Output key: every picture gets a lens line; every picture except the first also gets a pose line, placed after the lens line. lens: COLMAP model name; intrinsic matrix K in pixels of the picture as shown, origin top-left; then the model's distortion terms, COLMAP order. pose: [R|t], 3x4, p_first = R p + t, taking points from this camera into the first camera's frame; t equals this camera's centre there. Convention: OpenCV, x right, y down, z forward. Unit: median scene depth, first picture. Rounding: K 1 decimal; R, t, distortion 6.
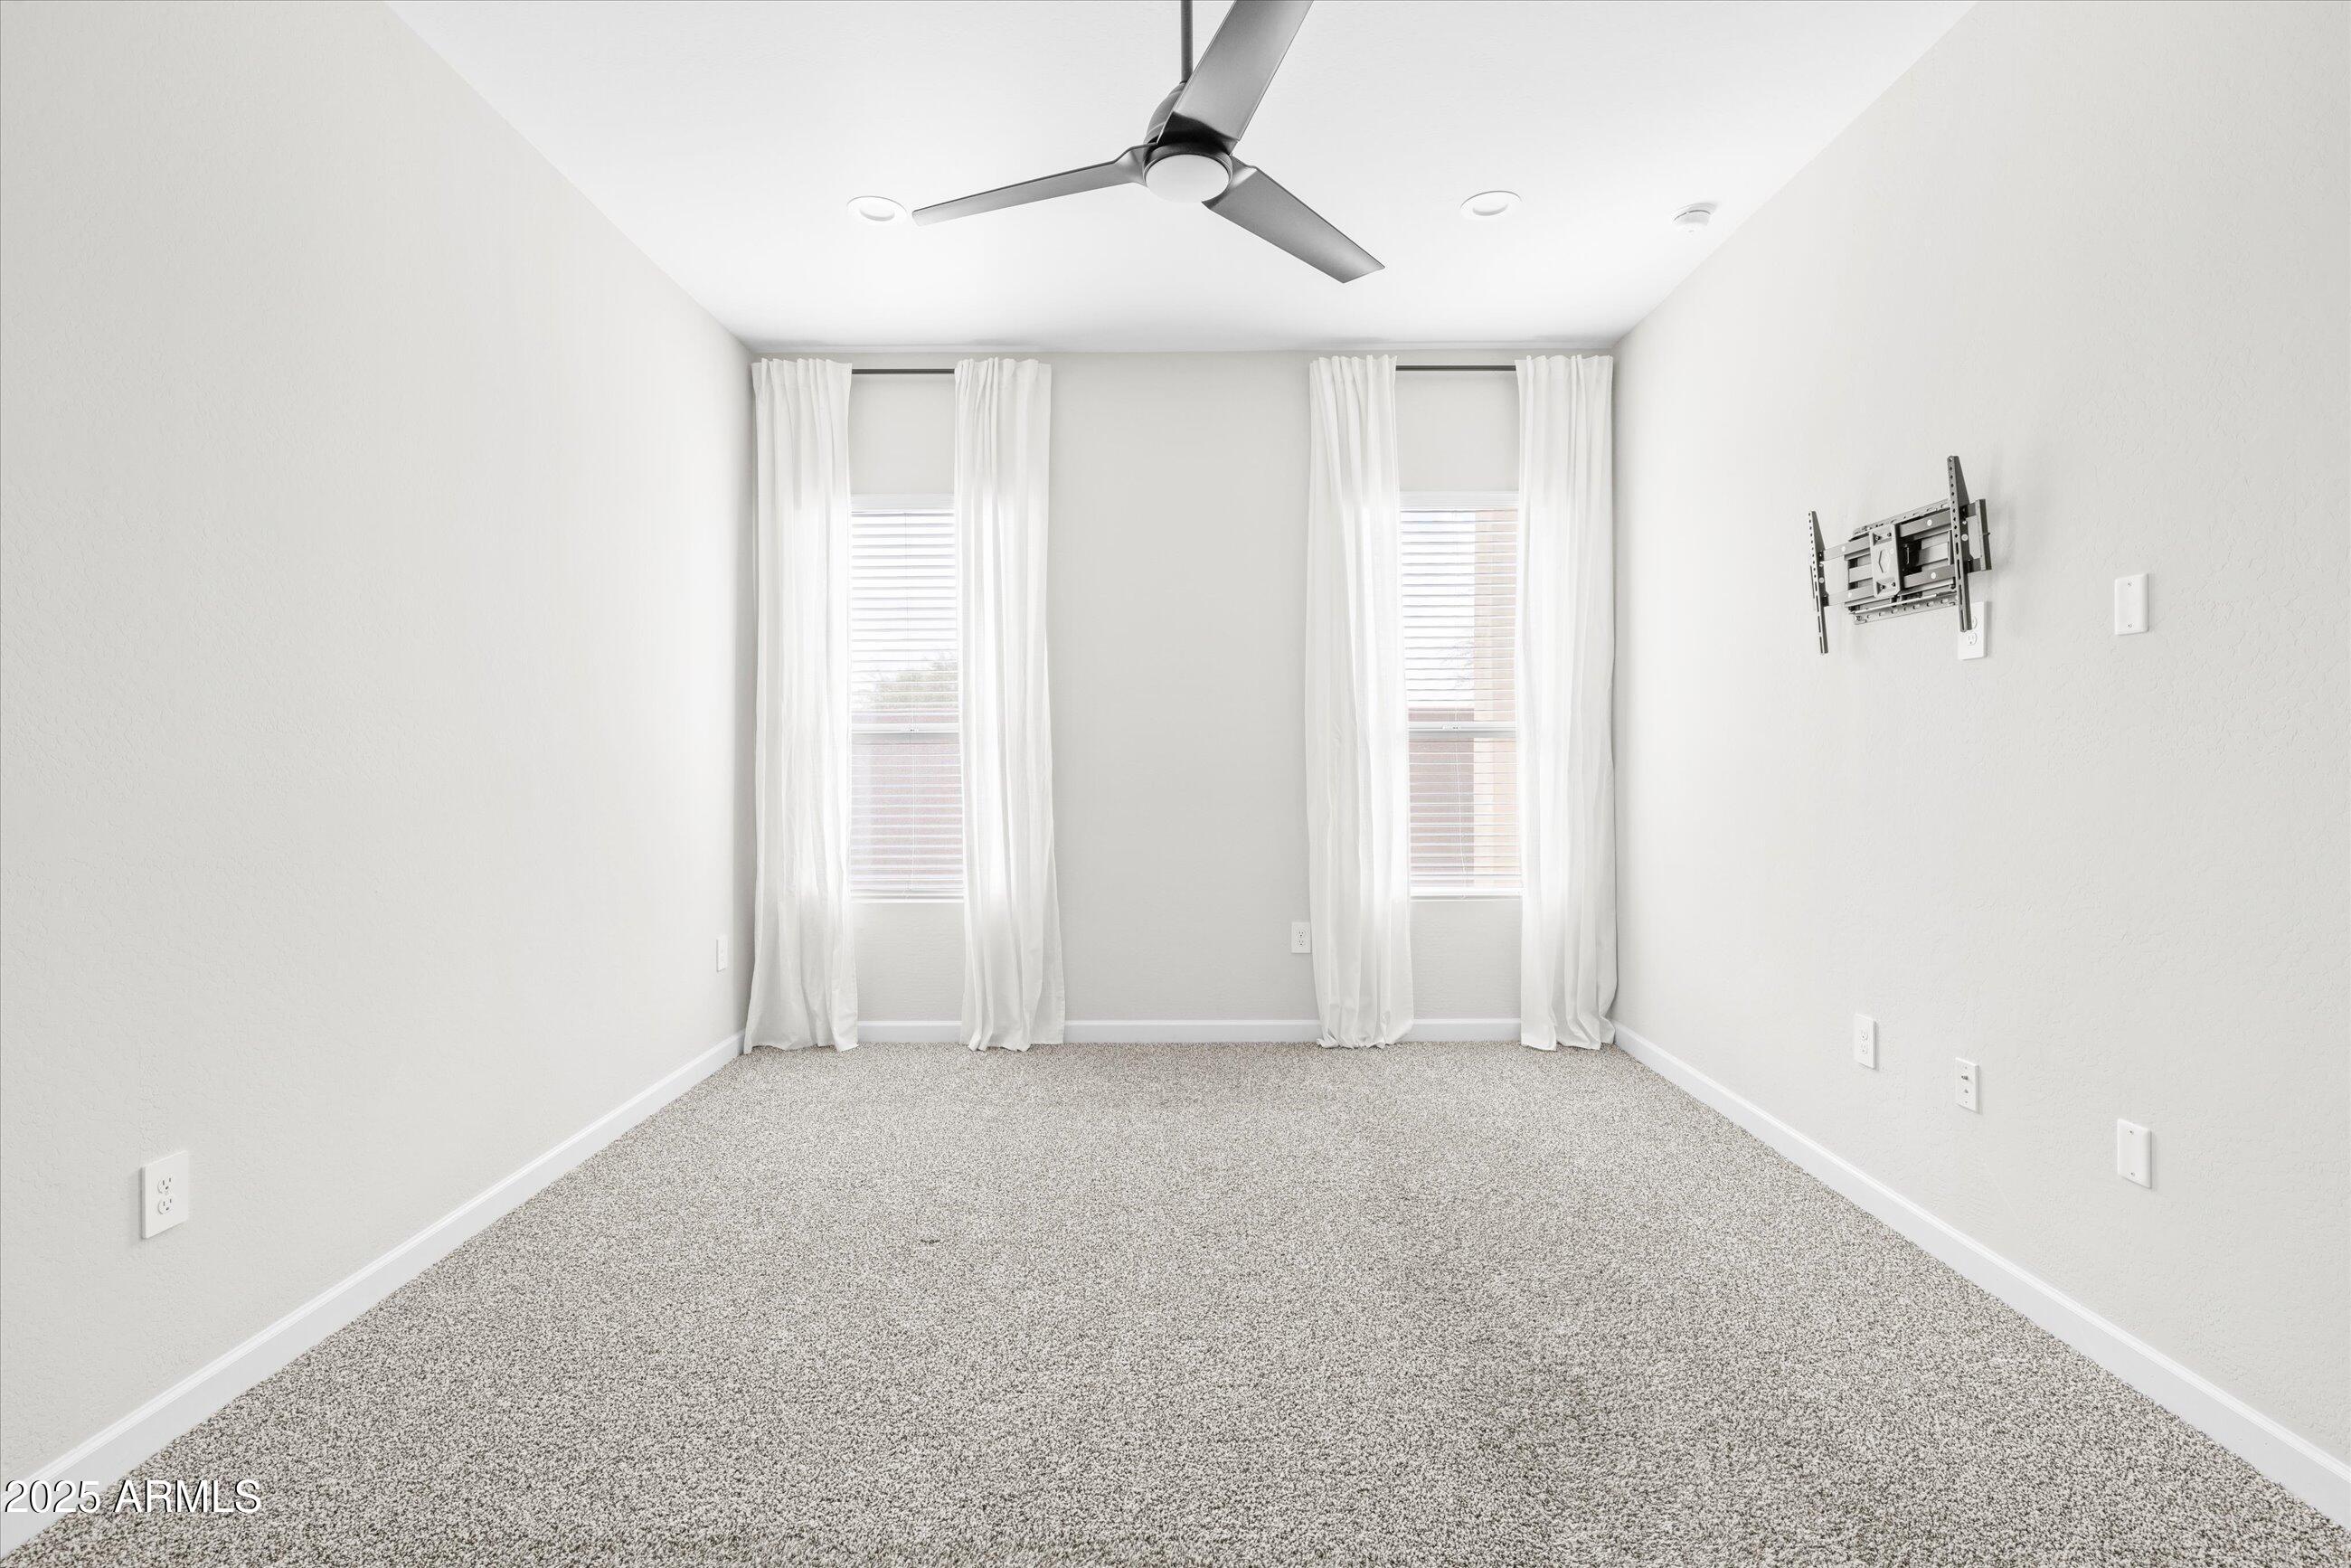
lens RADIAL K [[1038.2, 0, 1182.6], [0, 1038.2, 767.1], [0, 0, 1]] dist [-0.008195, 0.000341]
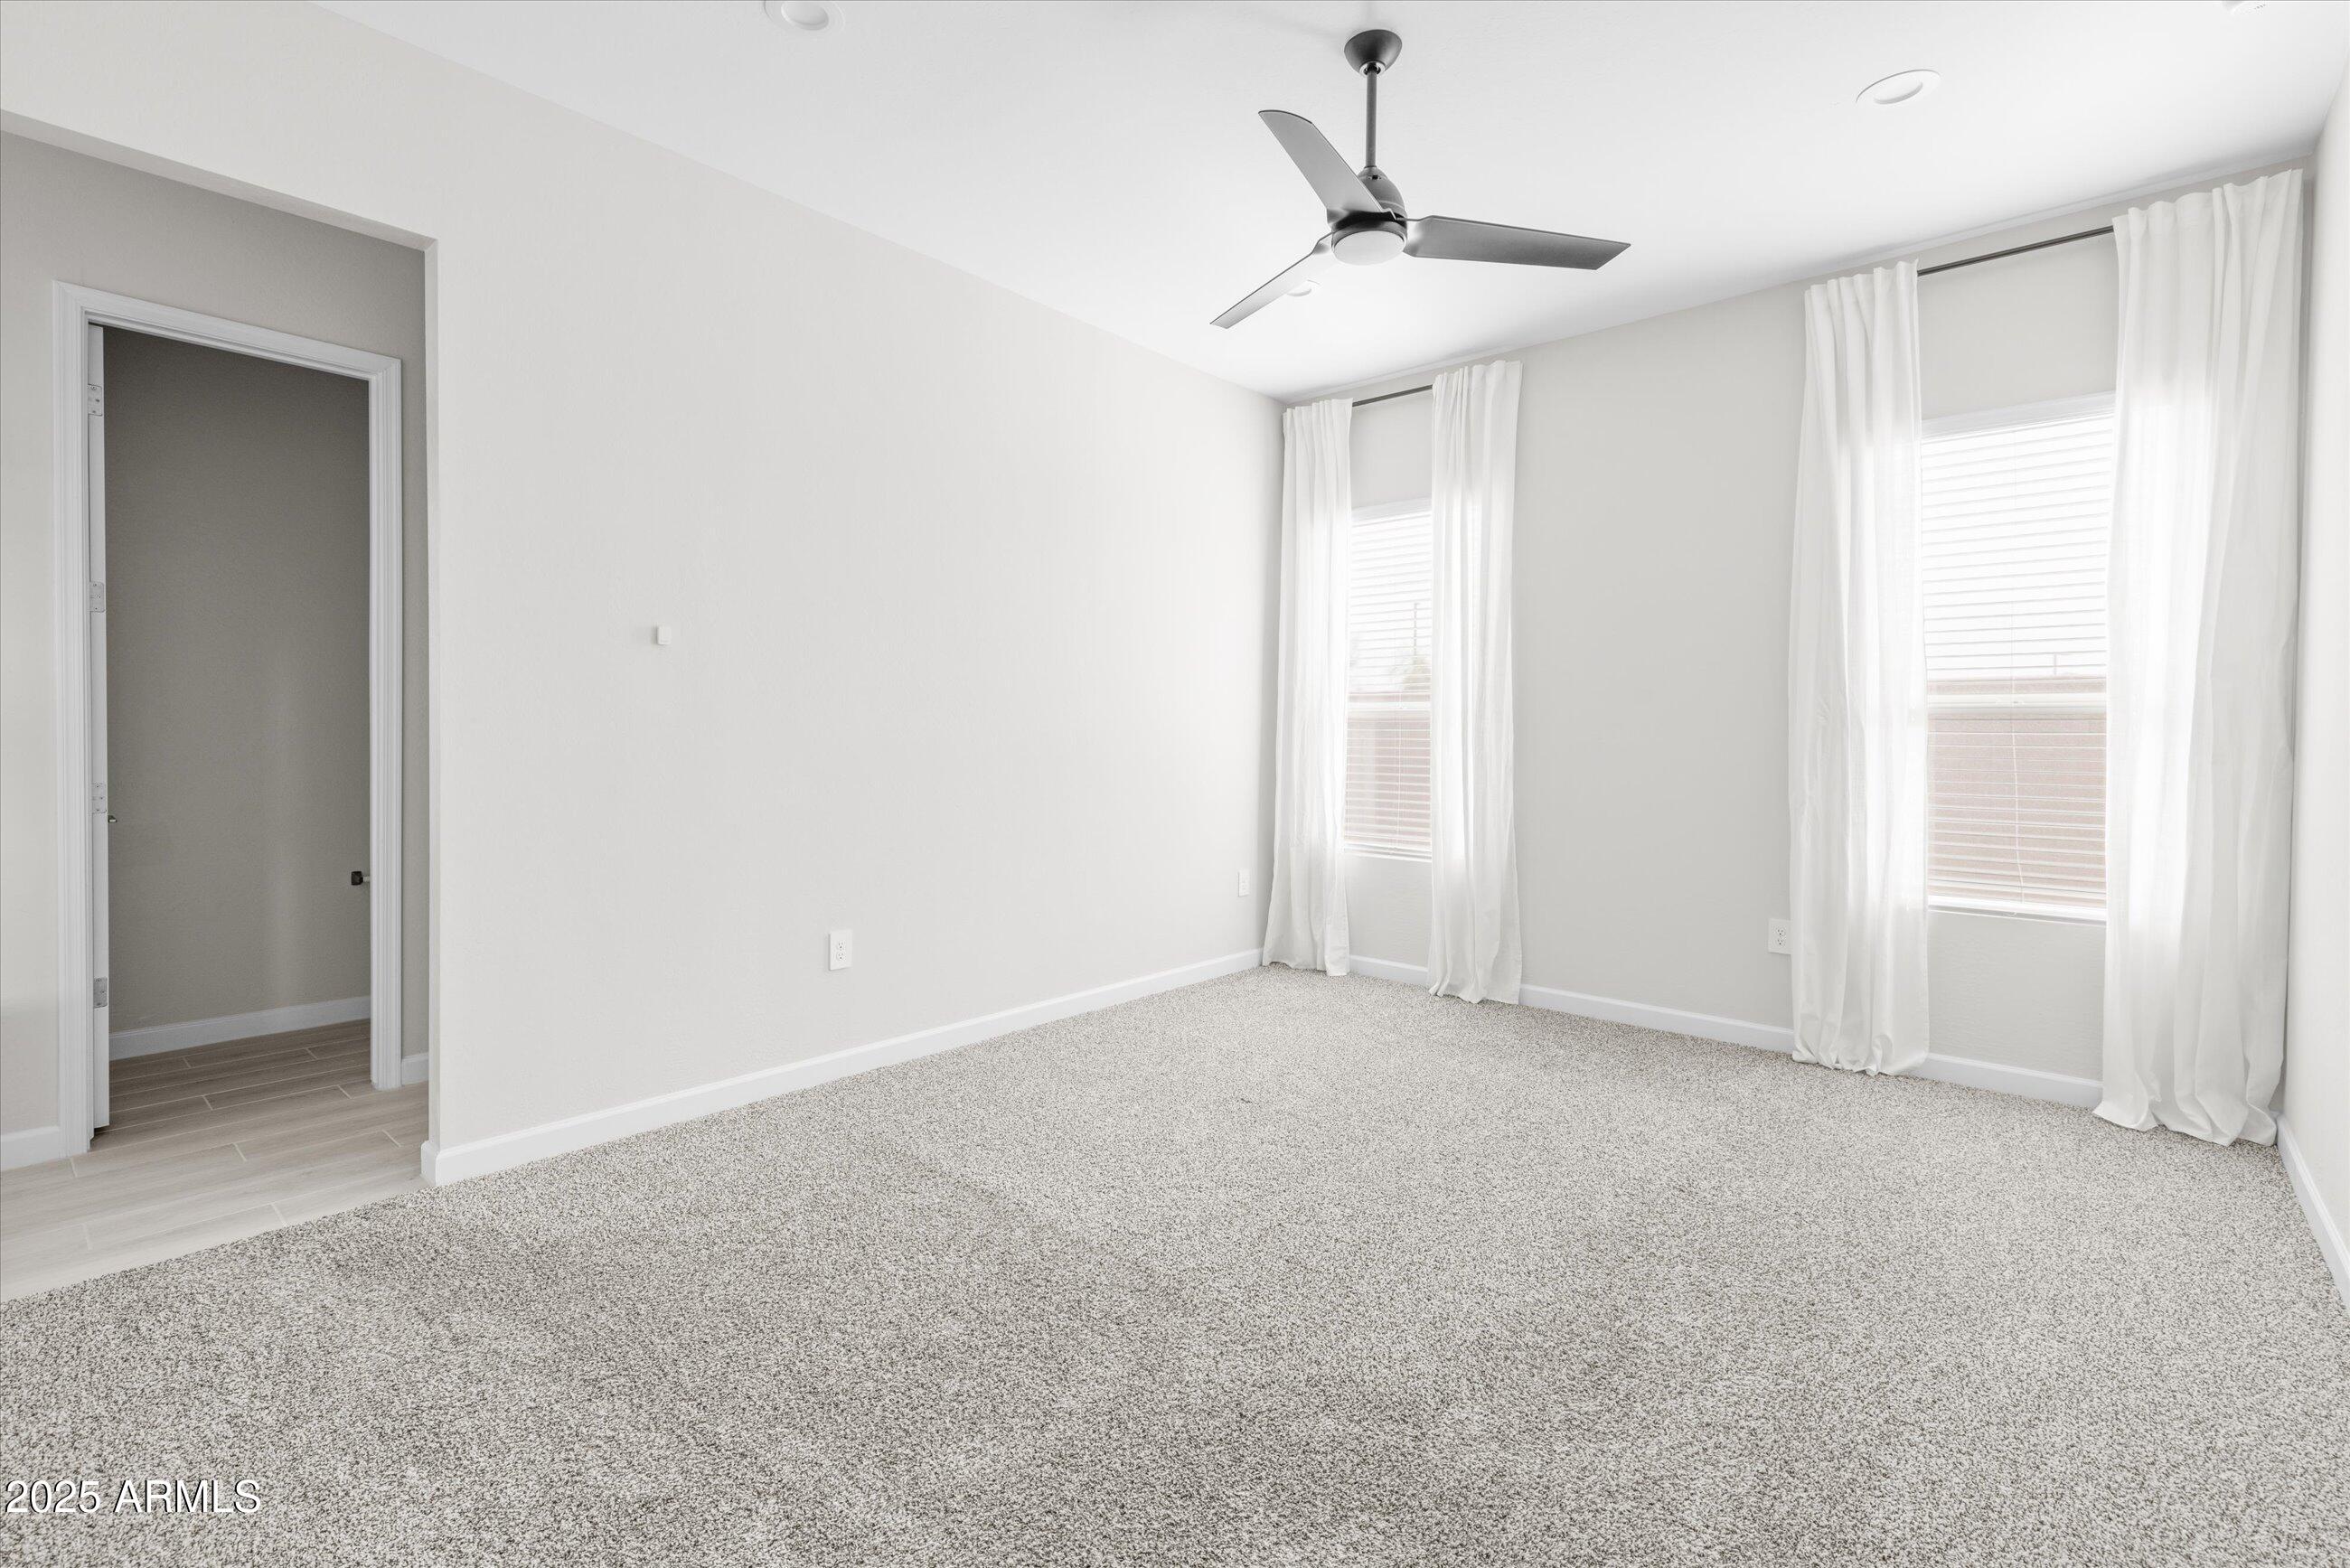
lens RADIAL K [[1038.9, 0, 1178.2], [0, 1038.9, 758.1], [0, 0, 1]] dist [-0.000048, 0.000733]
pose [[0.758094, 0.026330, -0.651613, 0.311478], [-0.018308, 0.999650, 0.019094, 0.001608], [0.651888, -0.002546, 0.758311, -0.027714]]
